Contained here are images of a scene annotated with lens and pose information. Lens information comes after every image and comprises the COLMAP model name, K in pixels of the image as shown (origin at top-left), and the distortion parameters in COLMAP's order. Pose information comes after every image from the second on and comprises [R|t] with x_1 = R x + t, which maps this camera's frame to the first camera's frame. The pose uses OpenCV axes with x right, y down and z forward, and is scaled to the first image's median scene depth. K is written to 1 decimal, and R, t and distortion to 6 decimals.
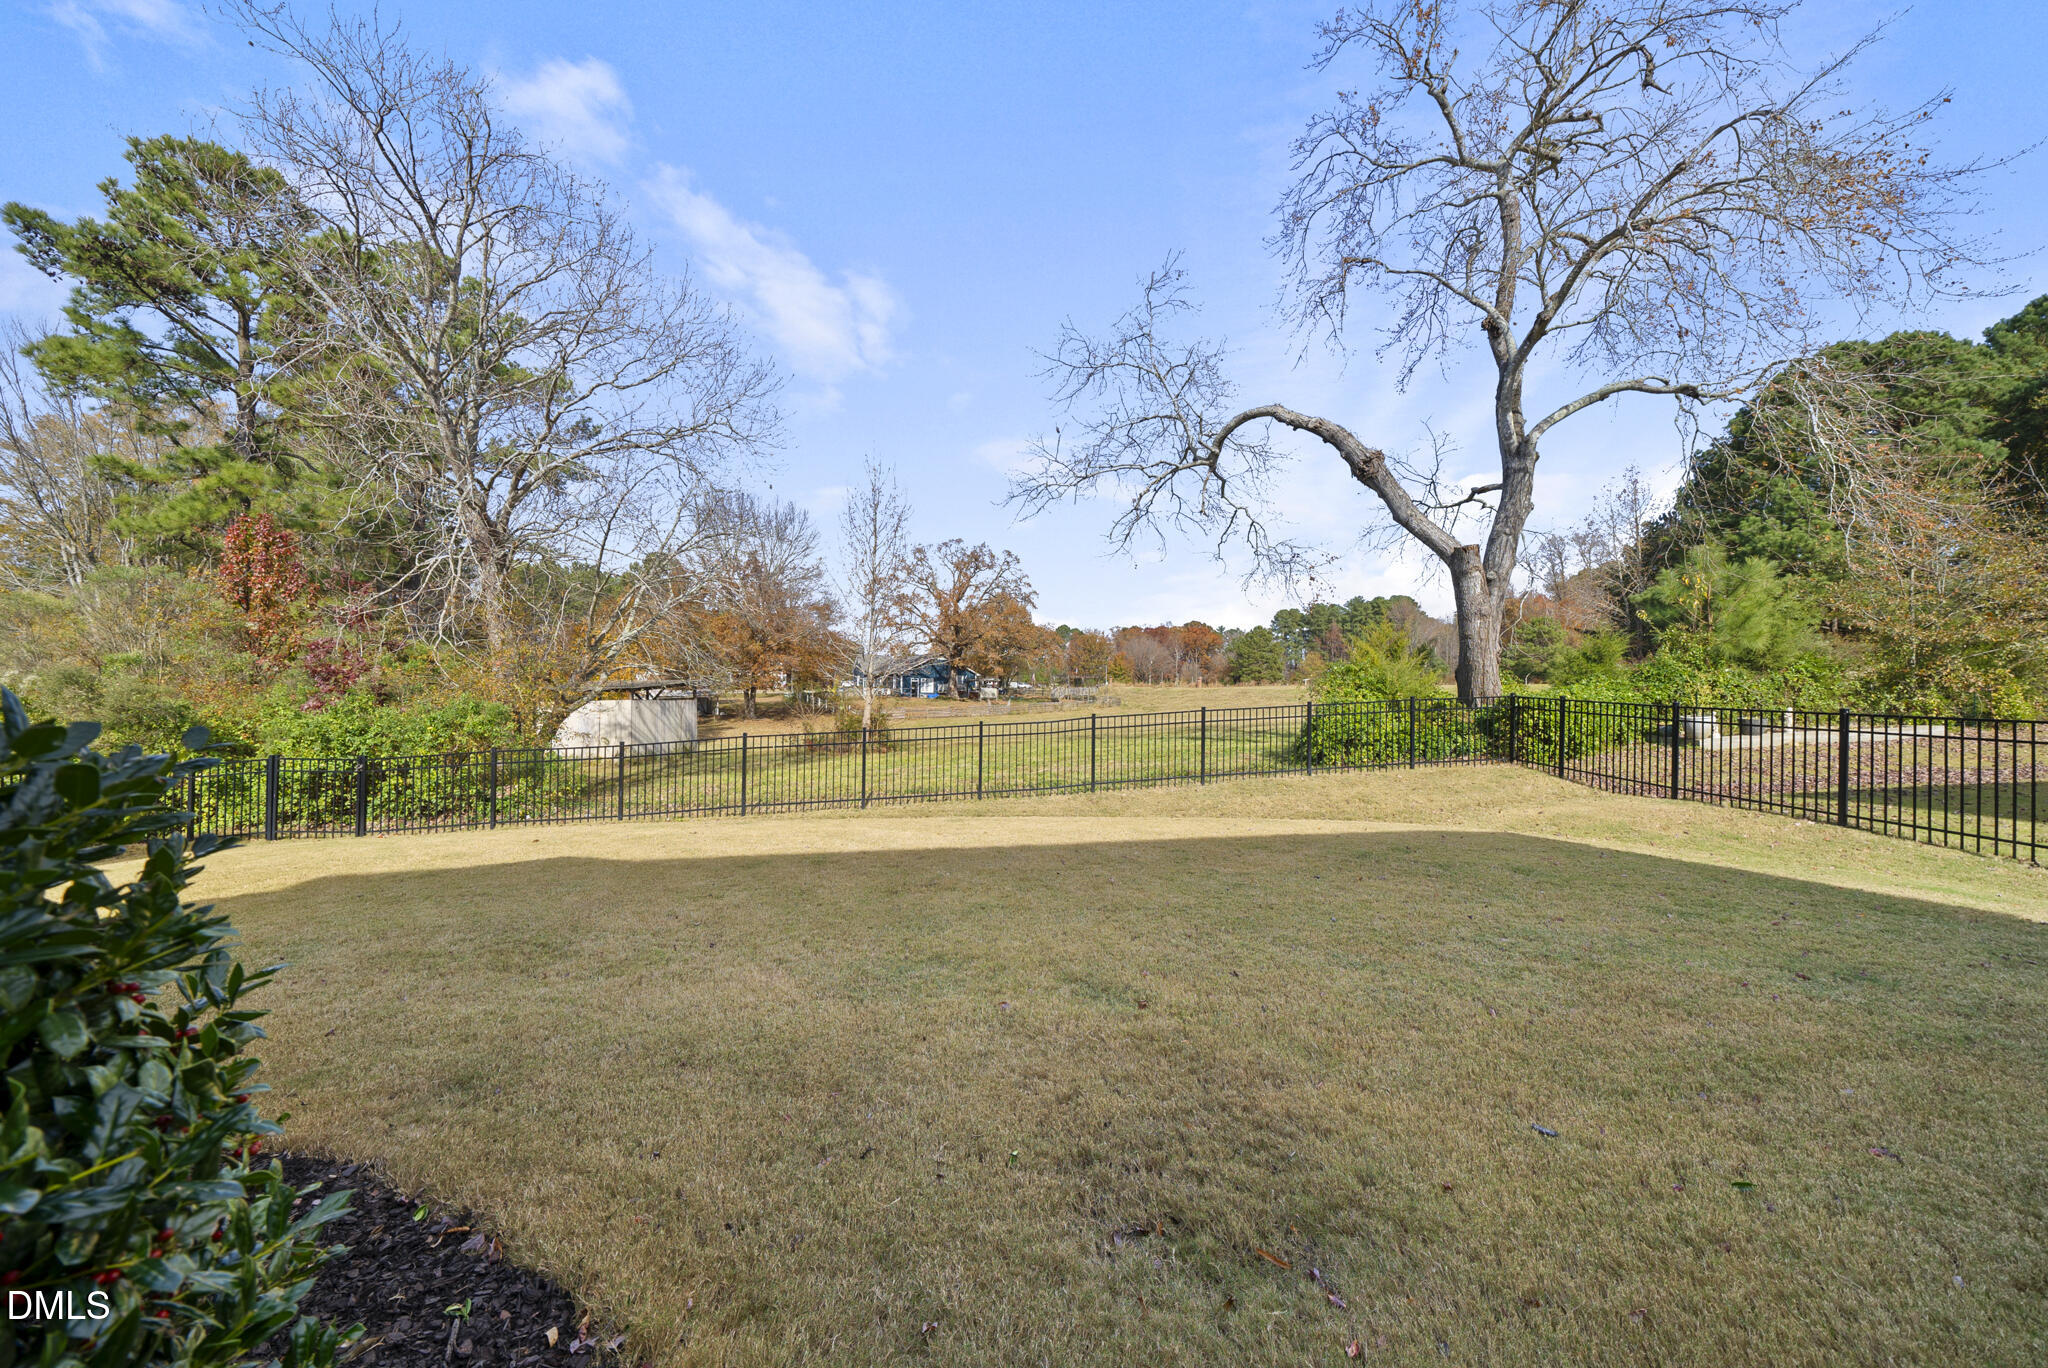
lens RADIAL K [[703.2, 0, 1009.6], [0, 703.2, 694.5], [0, 0, 1]] dist [-0.013754, 0.000744]
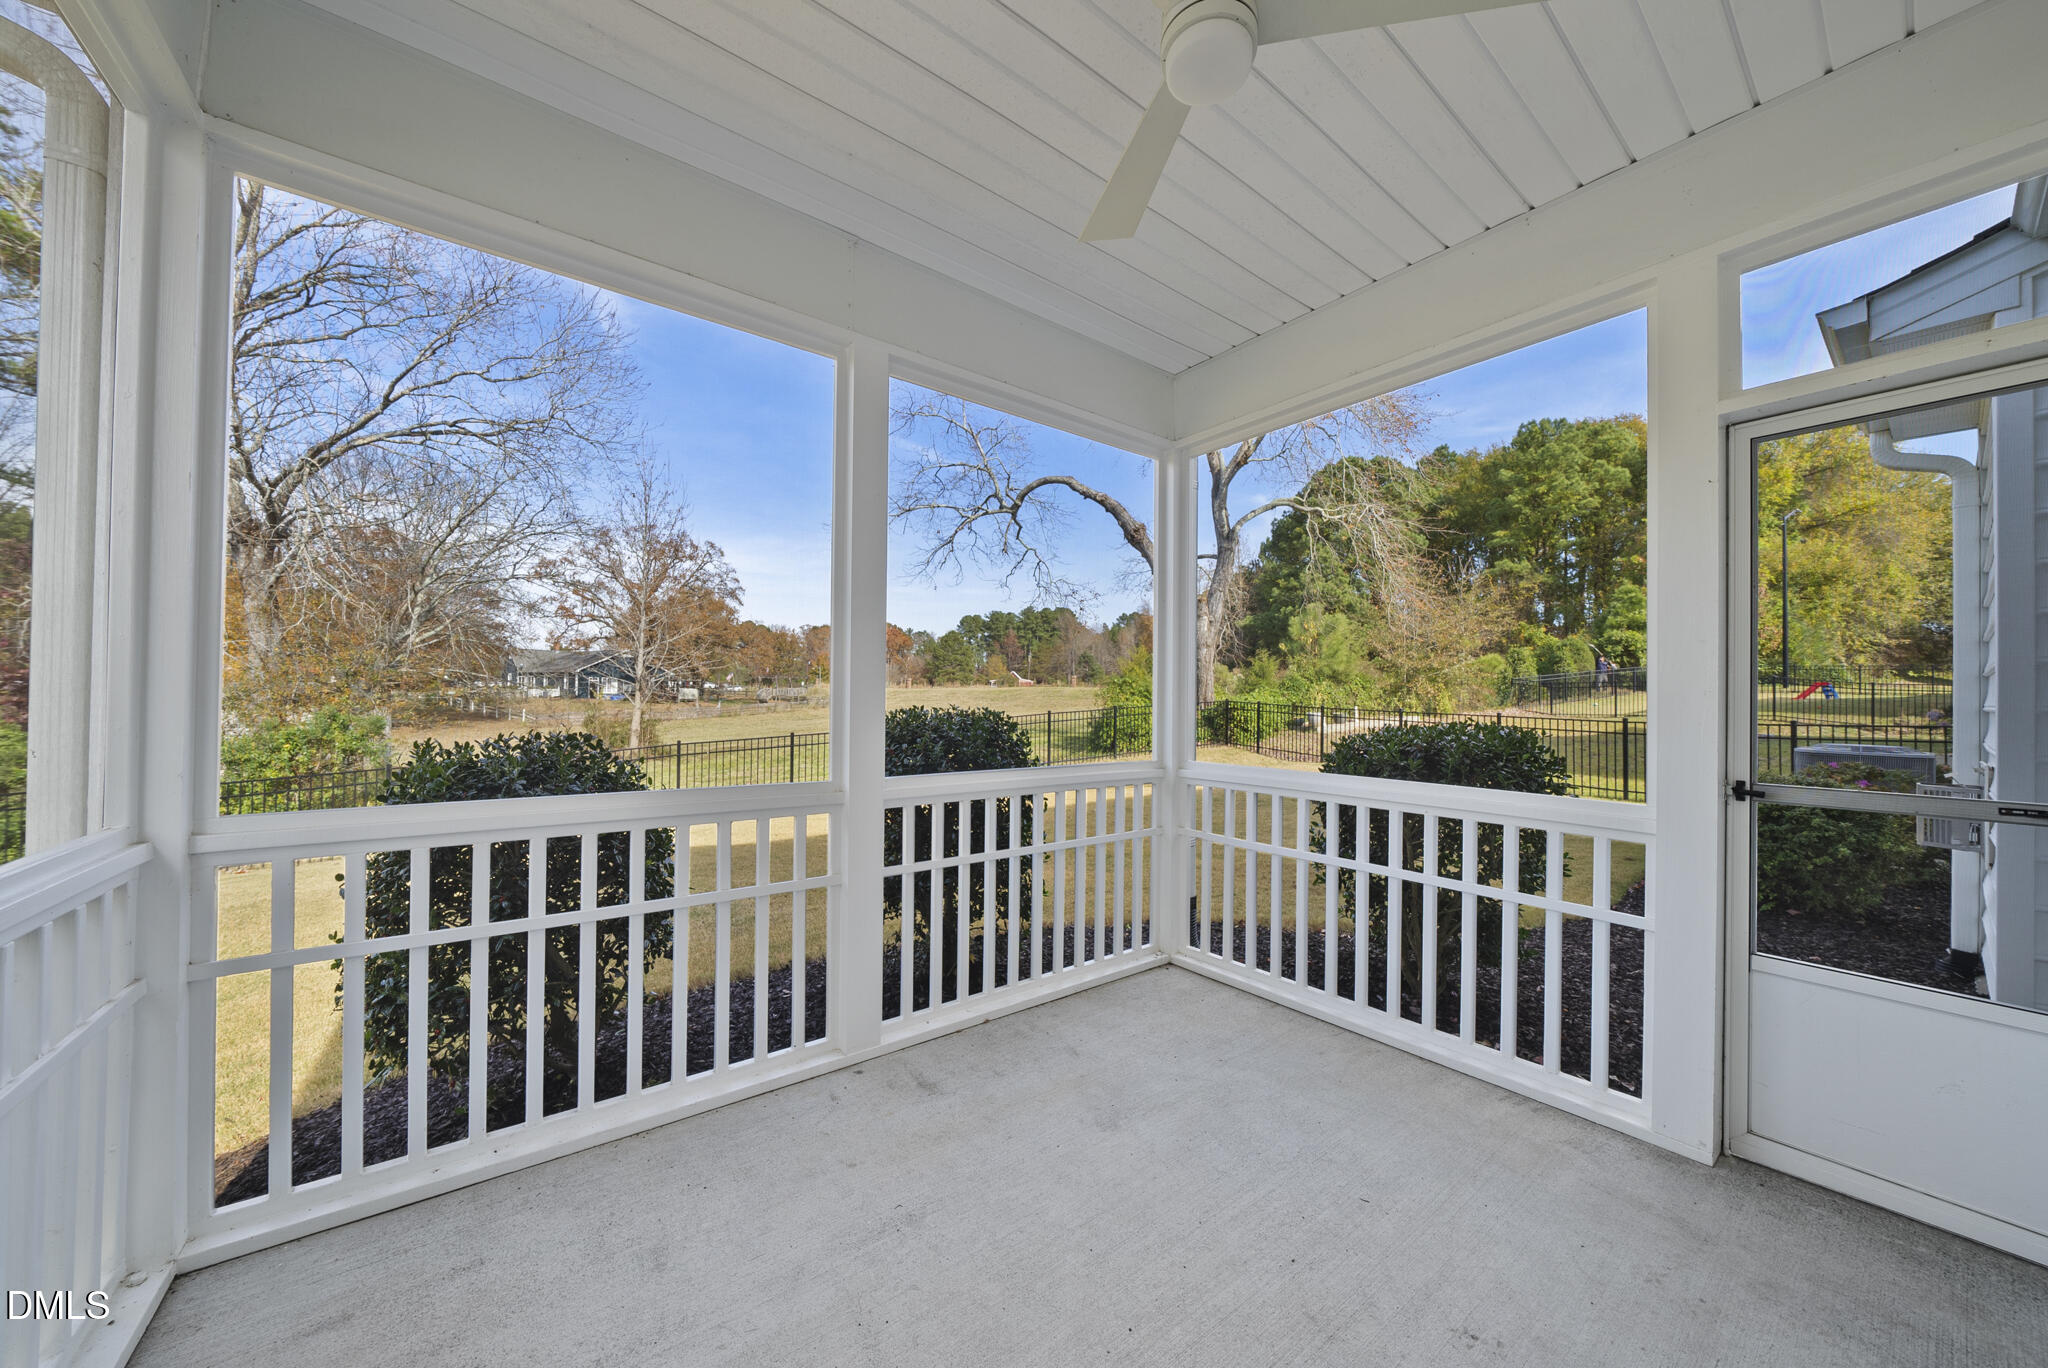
lens RADIAL K [[703.2, 0, 1019.2], [0, 703.2, 697.0], [0, 0, 1]] dist [-0.013754, 0.000744]
pose [[0.902039, -0.003320, 0.431643, -0.238960], [0.001786, 0.999991, 0.003960, -0.009190], [-0.431652, -0.002802, 0.902036, -0.120759]]
